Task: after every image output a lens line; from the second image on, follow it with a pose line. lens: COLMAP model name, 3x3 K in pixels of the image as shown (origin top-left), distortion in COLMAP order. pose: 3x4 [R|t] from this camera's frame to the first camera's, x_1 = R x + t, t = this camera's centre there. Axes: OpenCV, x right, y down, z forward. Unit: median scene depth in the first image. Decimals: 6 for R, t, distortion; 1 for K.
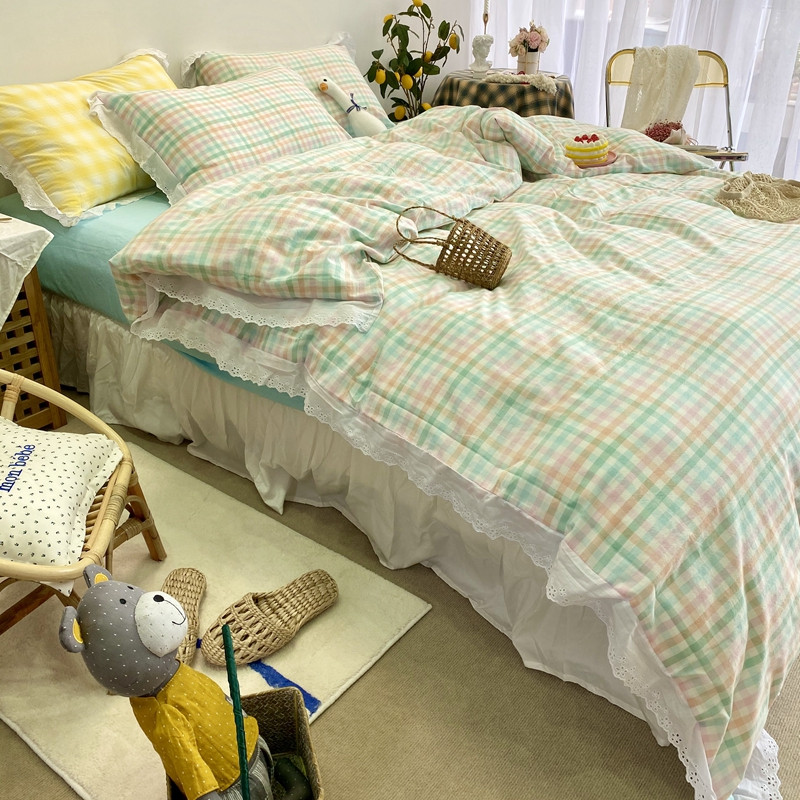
lens RADIAL K [[813.0, 0, 401.5], [0, 813.0, 398.4], [0, 0, 1]] dist [0.088349, -0.201269]
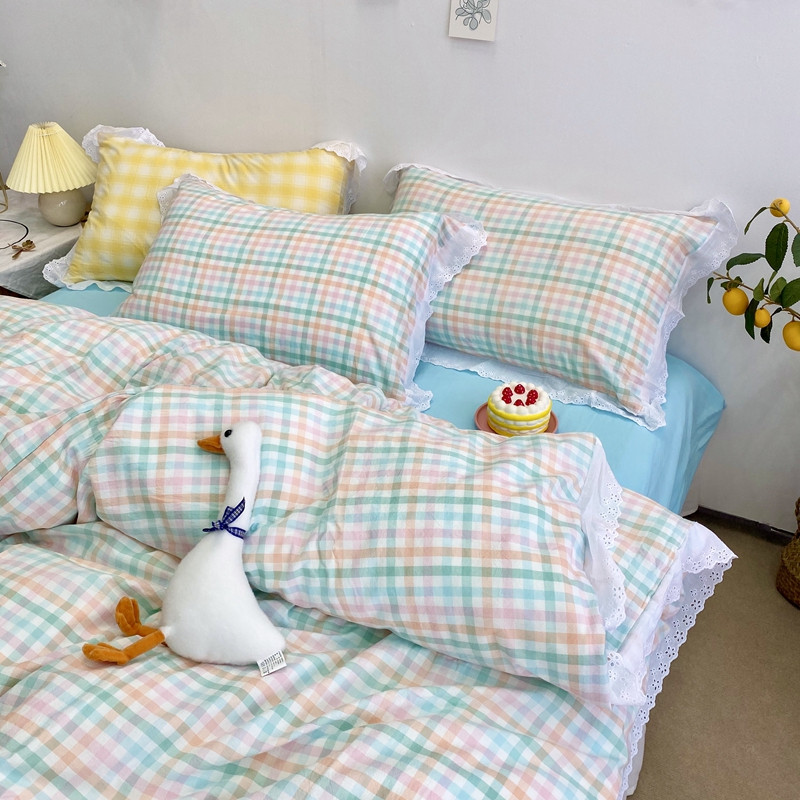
lens RADIAL K [[806.7, 0, 400.1], [0, 806.7, 394.7], [0, 0, 1]] dist [0.154276, -0.406082]
pose [[0.197400, 0.514243, -0.834618, 0.553988], [-0.472627, 0.795815, 0.378552, -0.636964], [0.858870, 0.319737, 0.400139, 0.926956]]
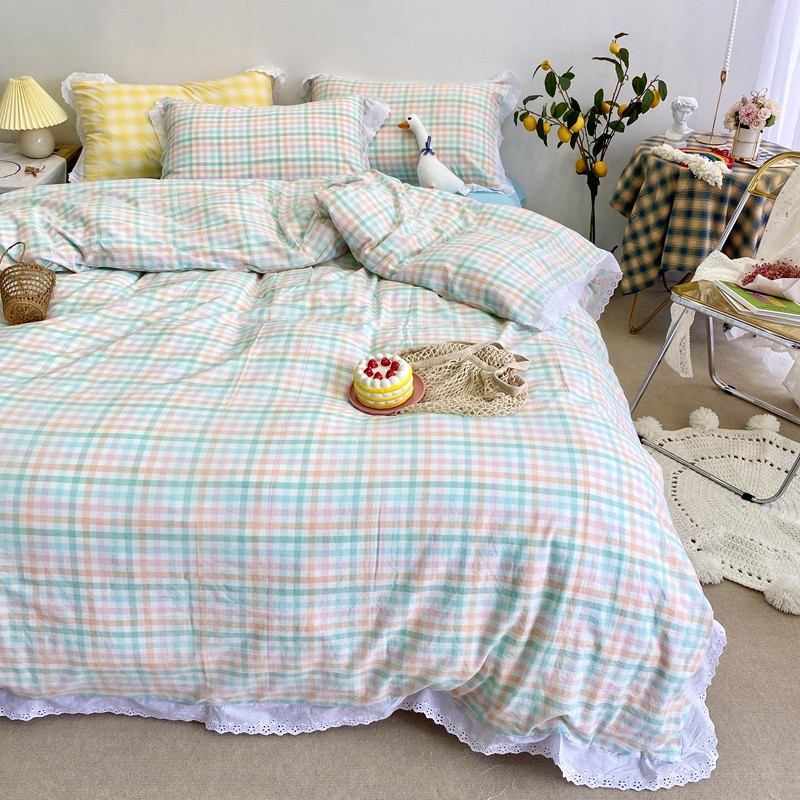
lens RADIAL K [[813.0, 0, 401.5], [0, 813.0, 398.4], [0, 0, 1]] dist [0.088349, -0.201269]
pose [[0.607213, 0.418244, -0.675548, 0.930783], [-0.385132, 0.898611, 0.210172, -0.364766], [0.694958, 0.132556, 0.706727, 0.412211]]
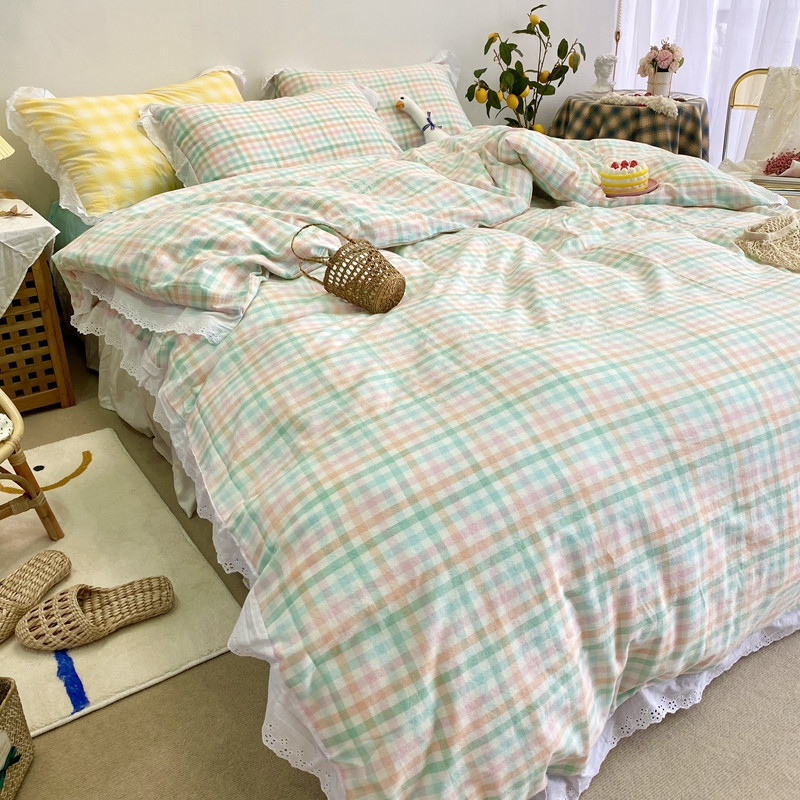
lens RADIAL K [[810.7, 0, 403.3], [0, 810.7, 401.0], [0, 0, 1]] dist [0.102073, -0.241014]
pose [[0.948588, 0.122663, -0.291779, 0.310473], [-0.128882, 0.991658, -0.002112, -0.027000], [0.289086, 0.039608, 0.956484, 0.081512]]
